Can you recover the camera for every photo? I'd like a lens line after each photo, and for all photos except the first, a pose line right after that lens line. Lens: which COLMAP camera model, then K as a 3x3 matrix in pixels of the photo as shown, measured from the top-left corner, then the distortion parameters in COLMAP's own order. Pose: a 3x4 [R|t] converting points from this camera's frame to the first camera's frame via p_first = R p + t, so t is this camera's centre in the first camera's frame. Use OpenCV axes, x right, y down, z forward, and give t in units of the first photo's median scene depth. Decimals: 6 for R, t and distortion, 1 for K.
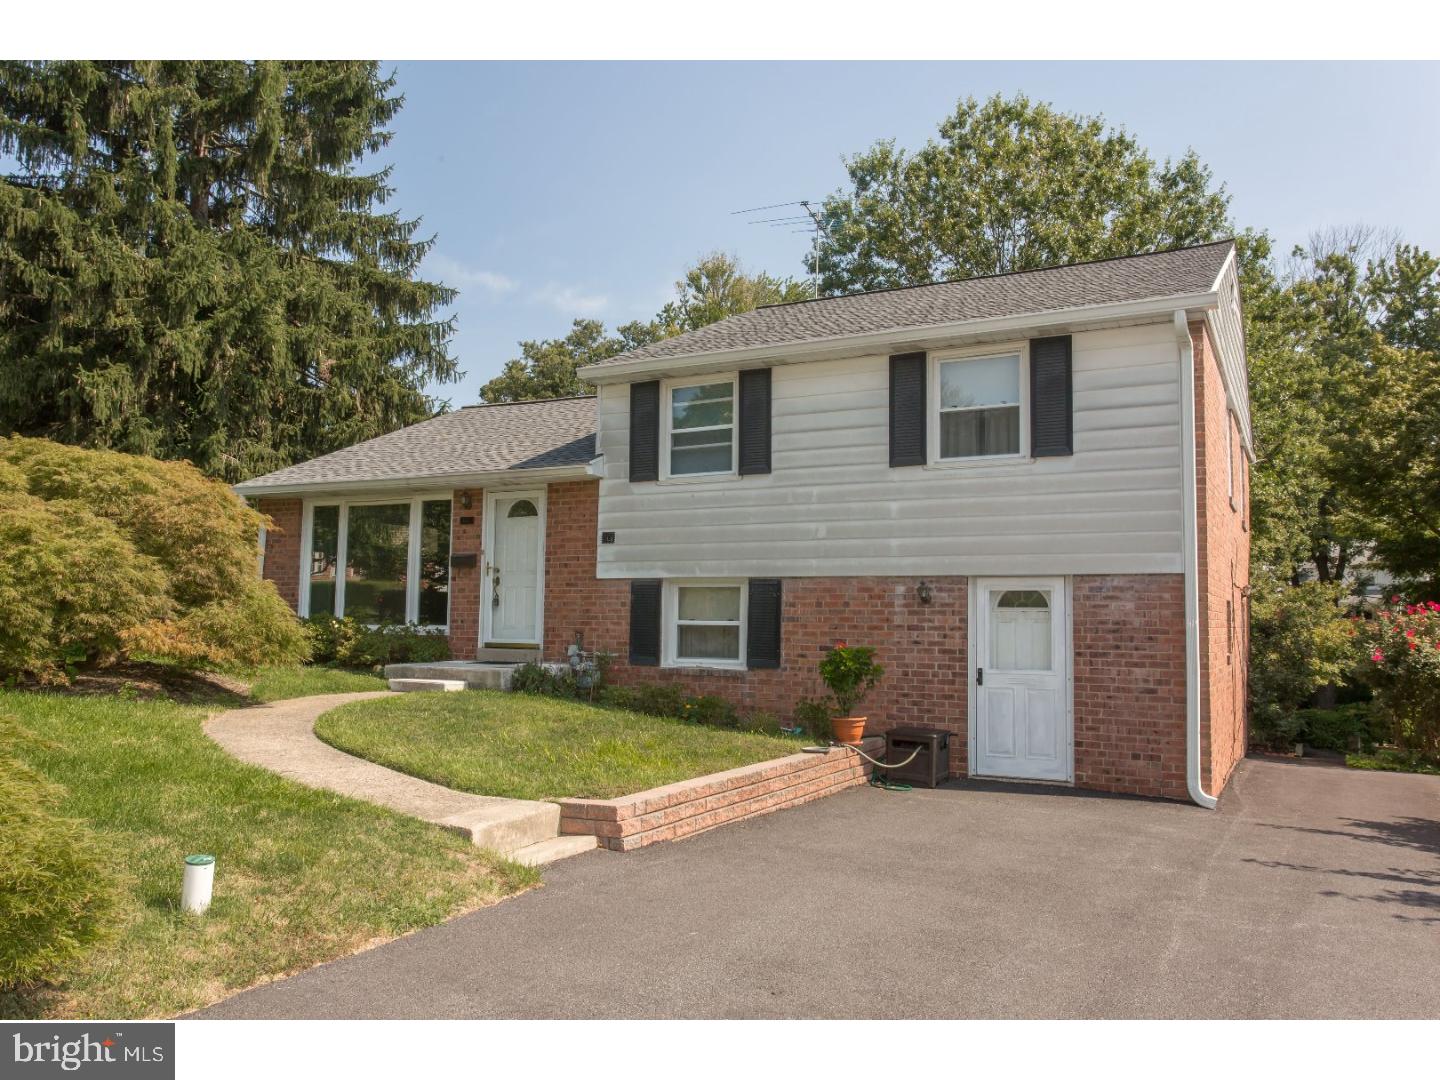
lens RADIAL K [[1125.0, 0, 720.0], [0, 1125.0, 540.0], [0, 0, 1]] dist [0.002628, -0.000640]
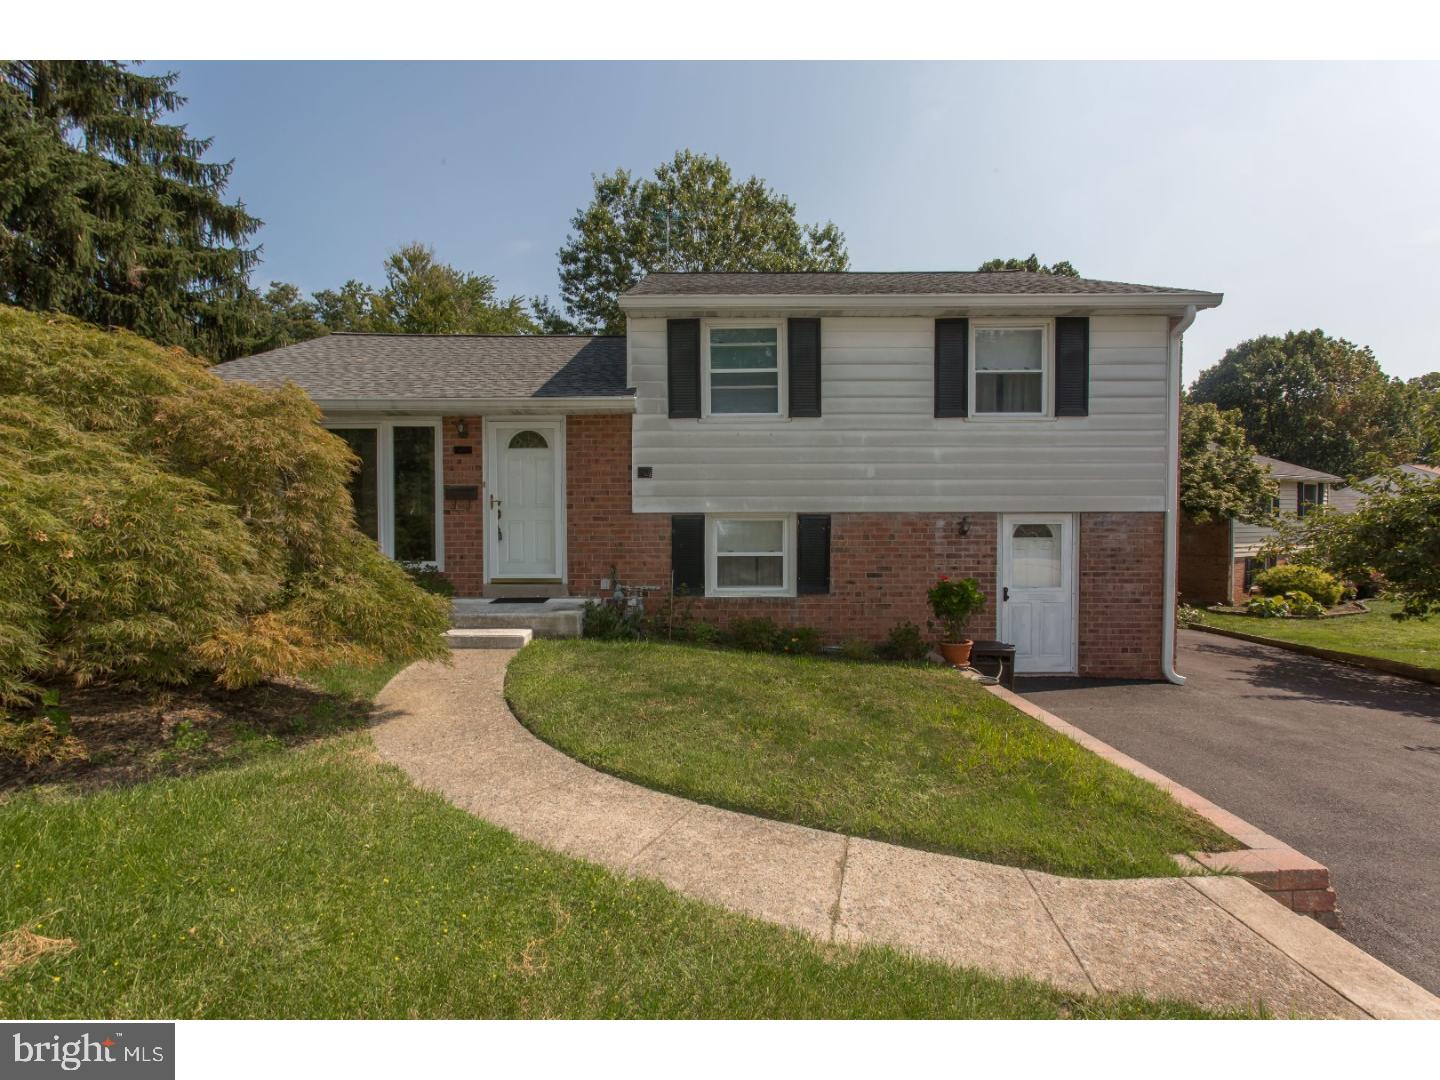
lens RADIAL K [[678.9, 0, 713.8], [0, 678.9, 540.8], [0, 0, 1]] dist [0.000622, 0.001311]
pose [[0.878734, -0.031194, 0.476291, -0.361859], [-0.021942, 0.994167, 0.105594, -0.007368], [-0.476807, -0.103240, 0.872924, 0.460658]]
